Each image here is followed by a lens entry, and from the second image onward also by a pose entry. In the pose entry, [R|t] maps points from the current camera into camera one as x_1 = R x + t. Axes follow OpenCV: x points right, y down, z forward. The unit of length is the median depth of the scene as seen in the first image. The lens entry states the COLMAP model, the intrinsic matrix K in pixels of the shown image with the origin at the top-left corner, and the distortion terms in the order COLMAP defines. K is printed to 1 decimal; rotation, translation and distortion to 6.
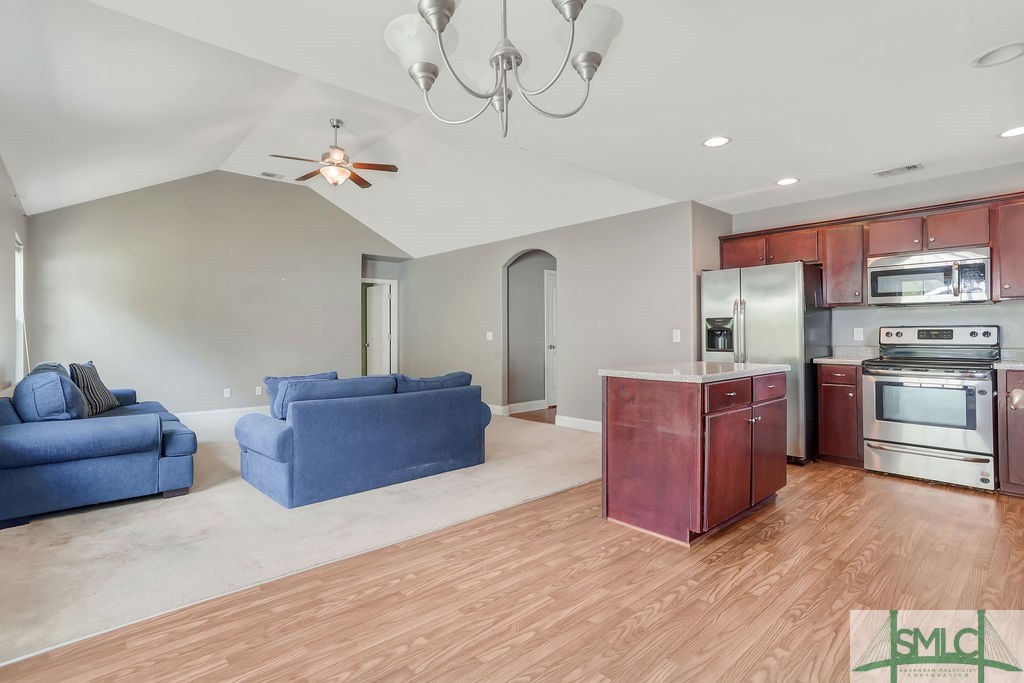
lens RADIAL K [[503.3, 0, 504.9], [0, 503.3, 333.5], [0, 0, 1]] dist [-0.059026, 0.035223]
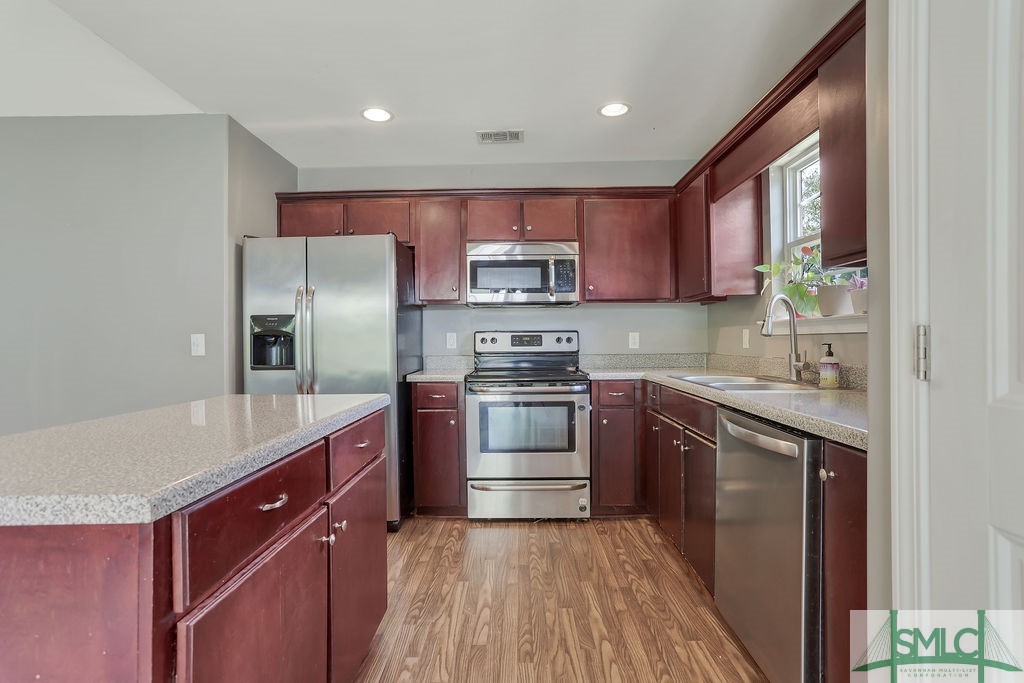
lens RADIAL K [[503.3, 0, 504.9], [0, 503.3, 333.5], [0, 0, 1]] dist [-0.059026, 0.035223]
pose [[0.686855, 0.005789, 0.726771, 0.196922], [0.004927, 0.999908, -0.012621, 0.000454], [-0.726777, 0.012250, 0.686764, 0.402693]]
